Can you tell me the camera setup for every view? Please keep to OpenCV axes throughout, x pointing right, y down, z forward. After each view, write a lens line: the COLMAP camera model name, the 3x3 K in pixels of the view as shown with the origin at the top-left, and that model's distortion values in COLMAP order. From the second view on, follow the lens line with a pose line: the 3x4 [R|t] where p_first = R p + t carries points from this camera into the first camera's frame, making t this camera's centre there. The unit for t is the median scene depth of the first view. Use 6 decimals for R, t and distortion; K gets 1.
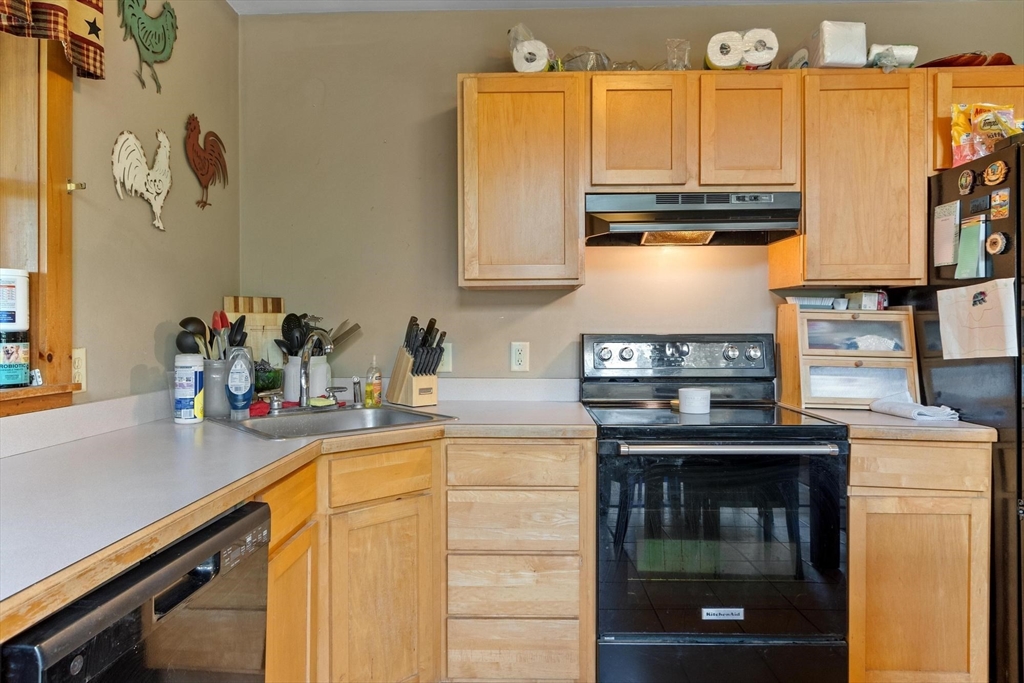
lens RADIAL K [[650.5, 0, 511.1], [0, 650.5, 332.1], [0, 0, 1]] dist [0.001630, -0.000004]
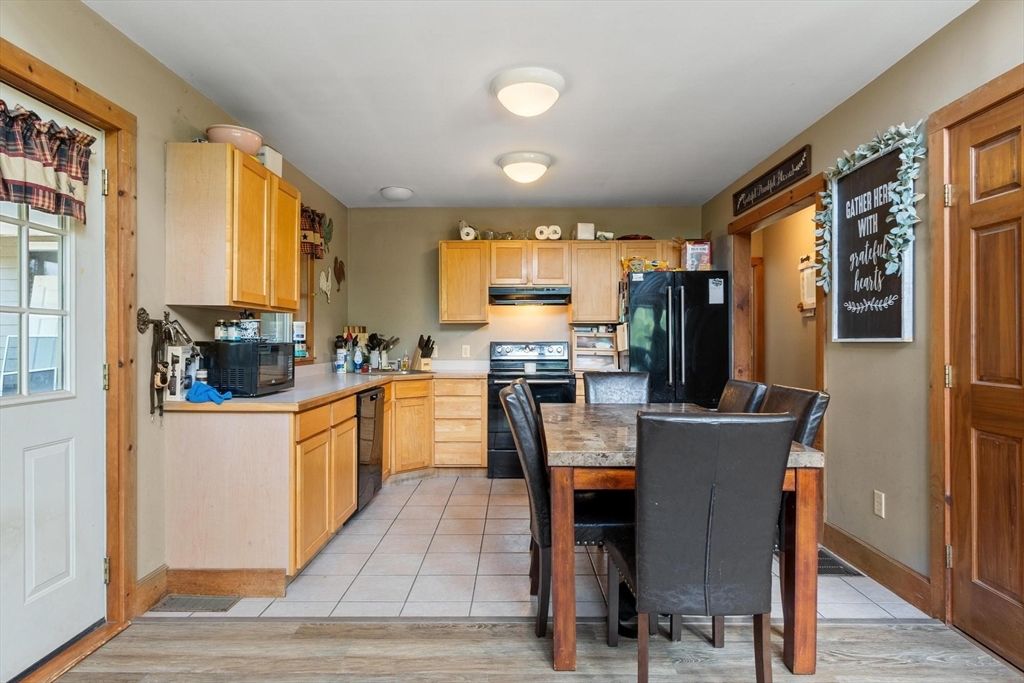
lens RADIAL K [[566.0, 0, 507.7], [0, 566.0, 341.7], [0, 0, 1]] dist [0.002660, -0.000696]
pose [[0.999871, 0.001084, 0.016003, 0.158090], [-0.001073, 0.999999, -0.000671, 0.004279], [-0.016004, 0.000653, 0.999872, -1.277870]]
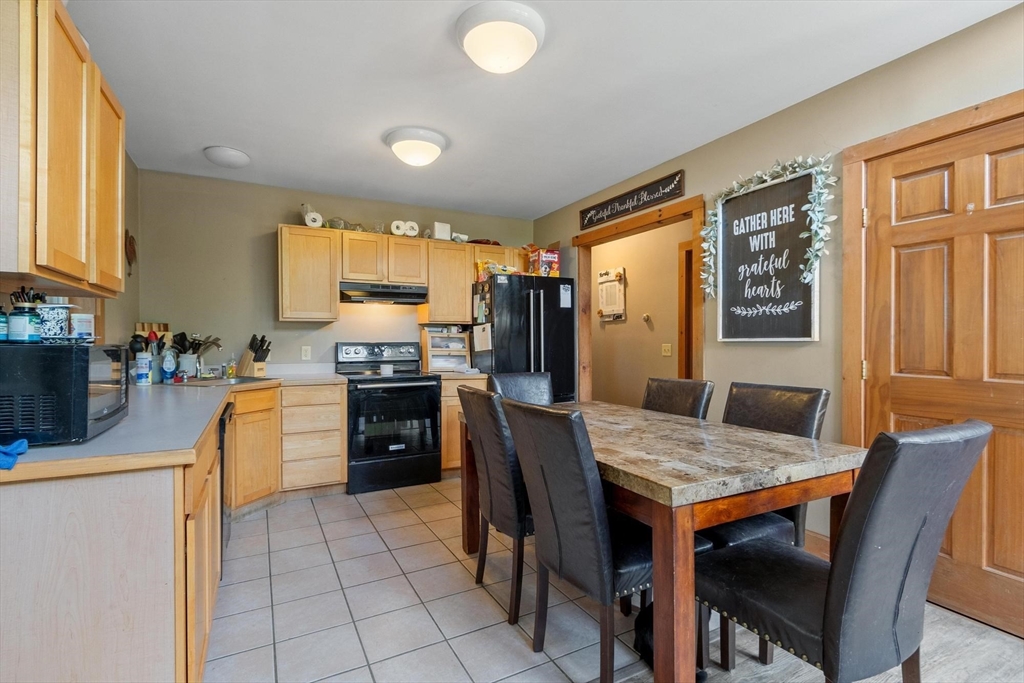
lens RADIAL K [[473.3, 0, 503.9], [0, 473.3, 345.9], [0, 0, 1]] dist [0.002983, -0.000434]
pose [[0.873634, -0.005858, 0.486548, -0.202171], [0.002347, 0.999967, 0.007826, 0.003473], [-0.486578, -0.005695, 0.873619, -0.784345]]
